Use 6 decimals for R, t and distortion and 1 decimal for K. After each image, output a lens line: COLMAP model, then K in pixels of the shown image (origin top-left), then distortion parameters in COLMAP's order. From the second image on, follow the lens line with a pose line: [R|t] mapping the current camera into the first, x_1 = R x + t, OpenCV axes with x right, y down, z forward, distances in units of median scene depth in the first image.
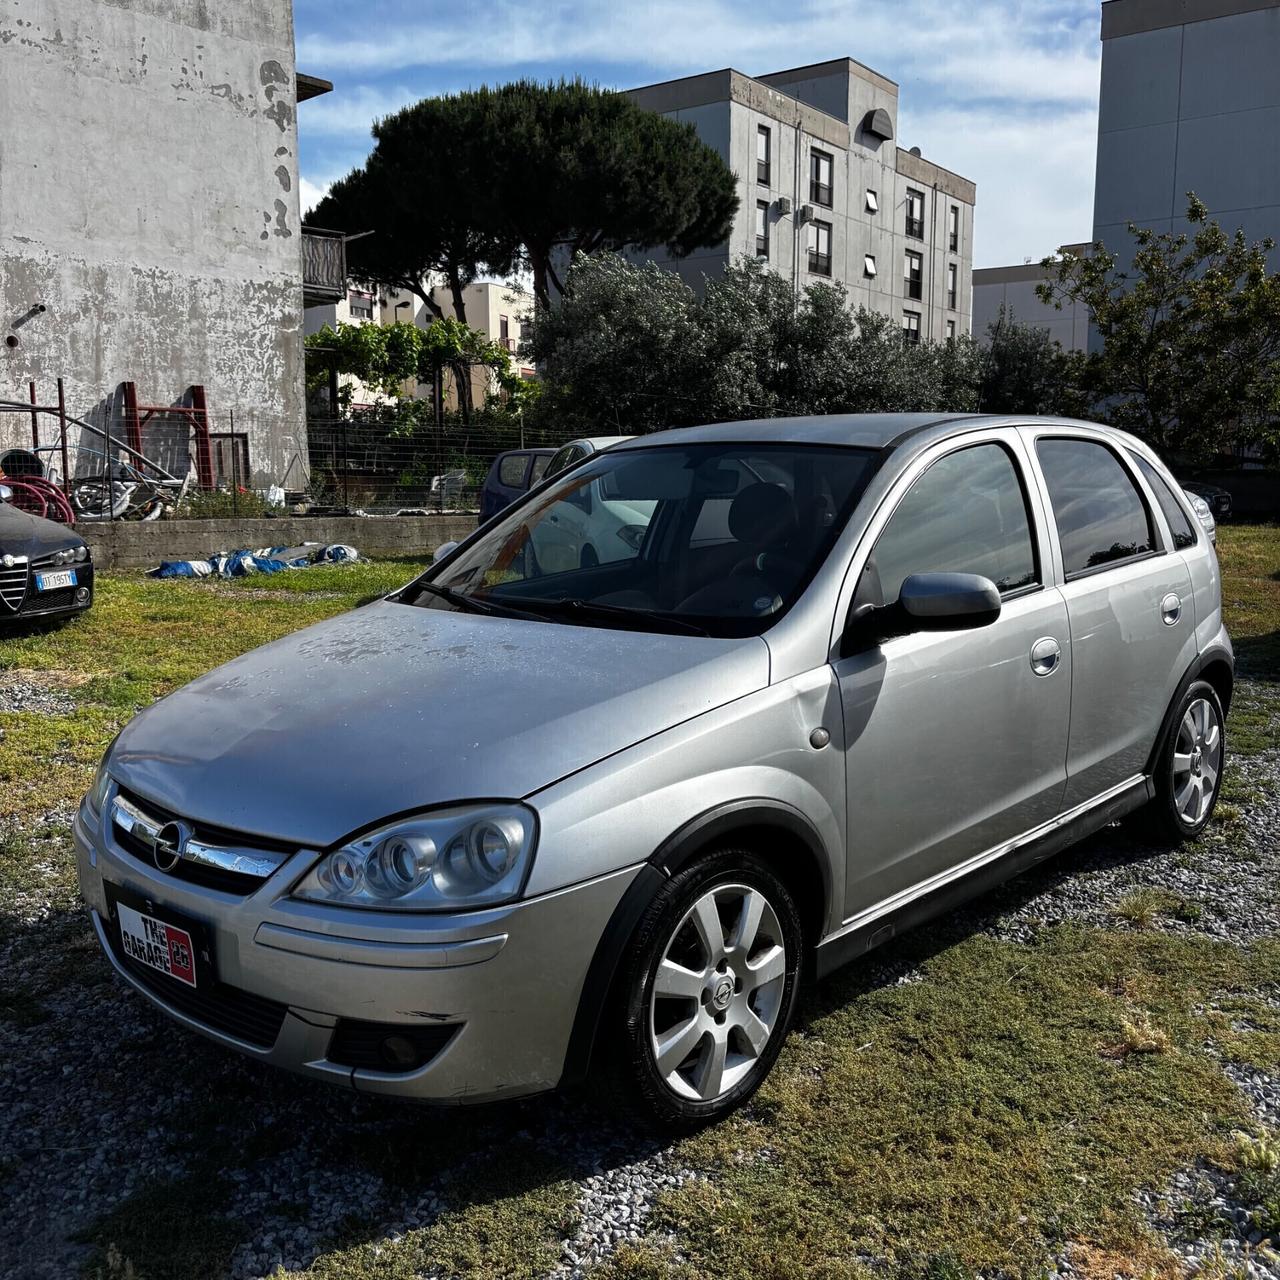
lens RADIAL K [[1305.7, 0, 633.9], [0, 1305.7, 641.2], [0, 0, 1]] dist [0.013600, 0.000000]
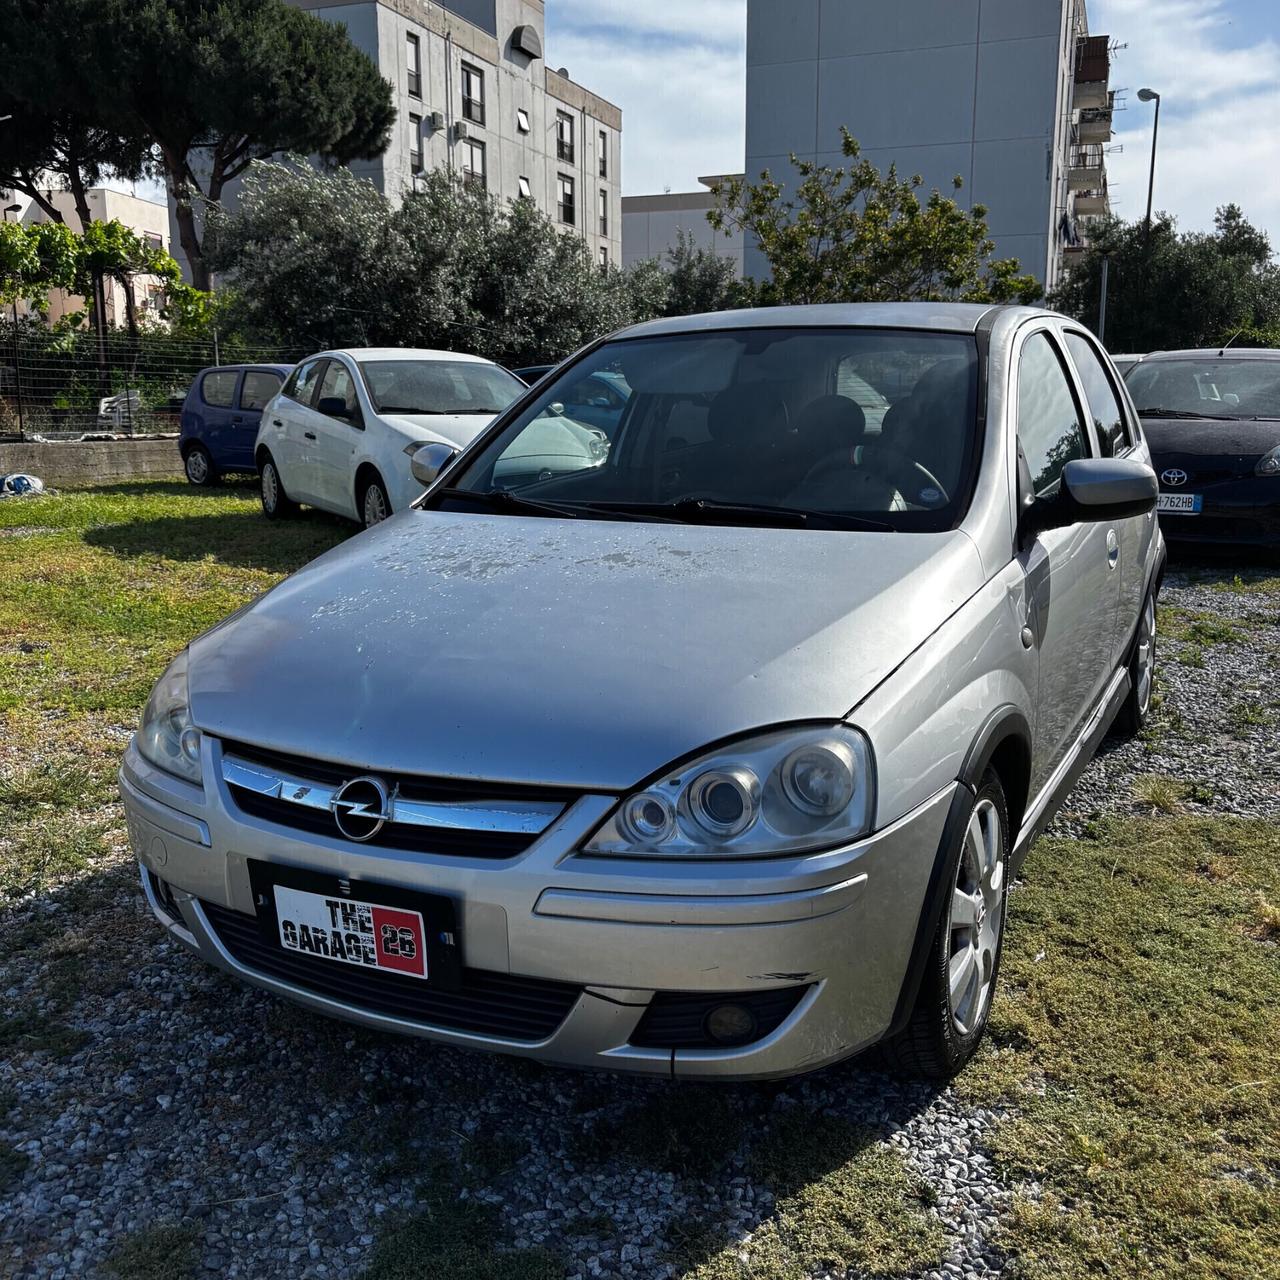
lens RADIAL K [[1305.7, 0, 640.1], [0, 1305.7, 643.1], [0, 0, 1]] dist [0.013600, 0.000000]
pose [[0.961235, -0.050887, 0.270994, -0.055355], [0.036061, 0.997582, 0.059414, 0.001985], [-0.273362, -0.047338, 0.960746, 0.026467]]
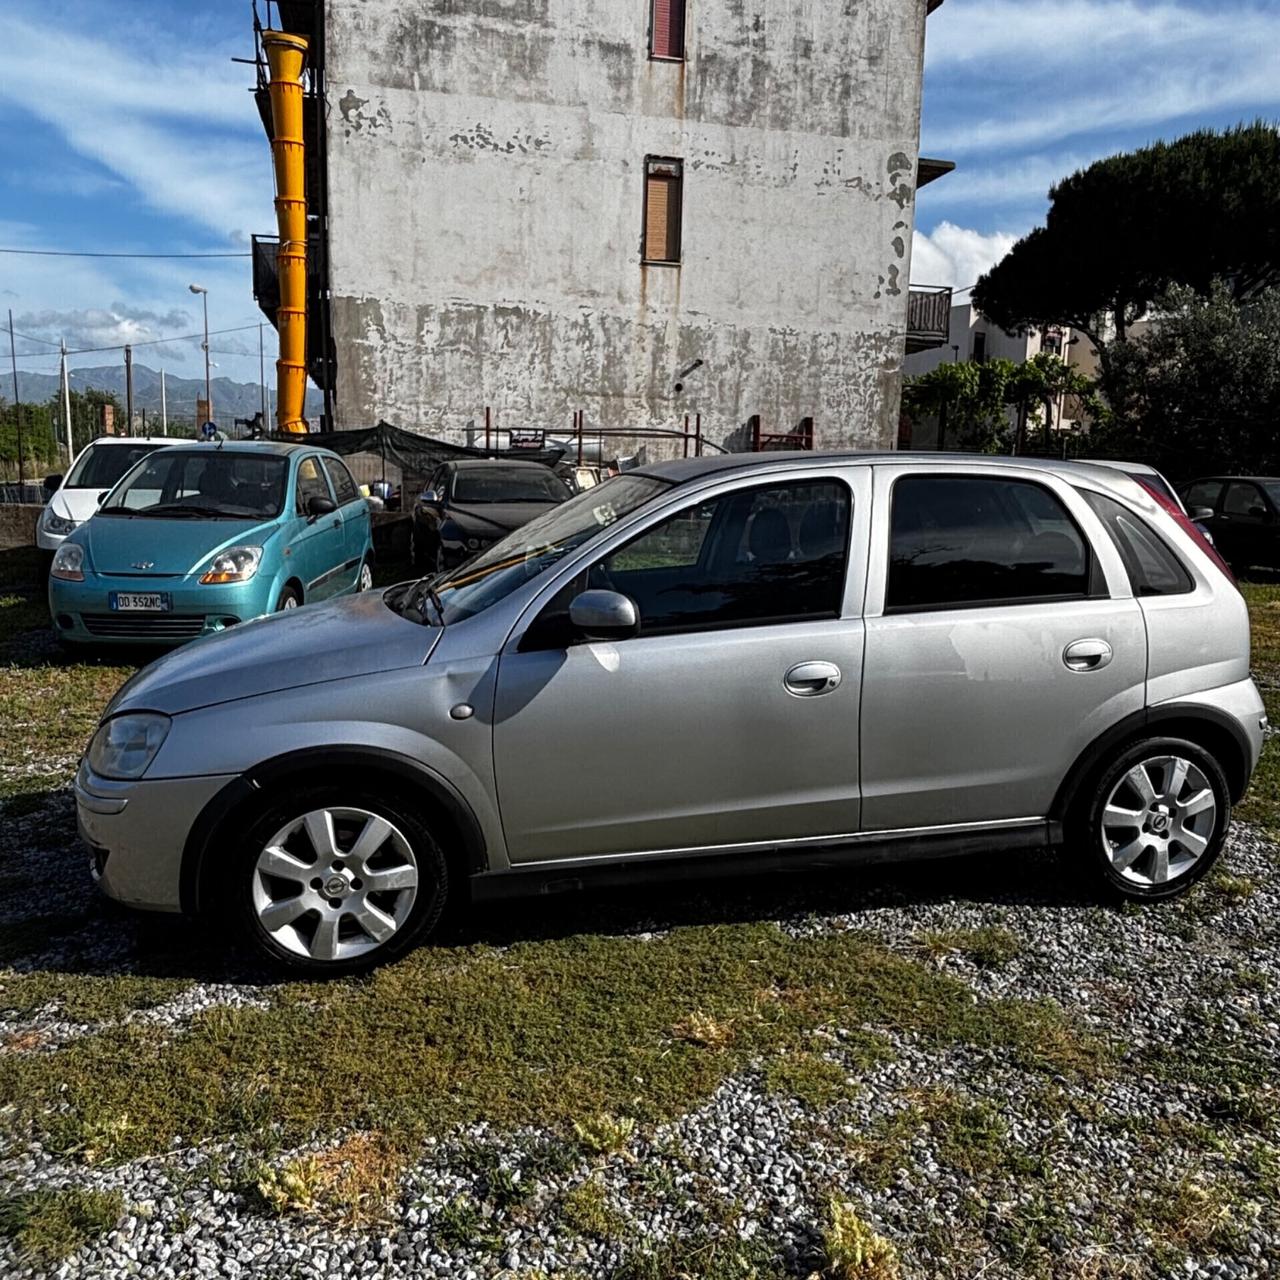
lens RADIAL K [[1058.8, 0, 634.3], [0, 1058.8, 638.8], [0, 0, 1]] dist [0.030401, -0.052289]
pose [[0.830144, 0.106123, -0.547356, 0.123184], [-0.097217, 0.994231, 0.045321, -0.008660], [0.549008, 0.015590, 0.835672, 0.034532]]
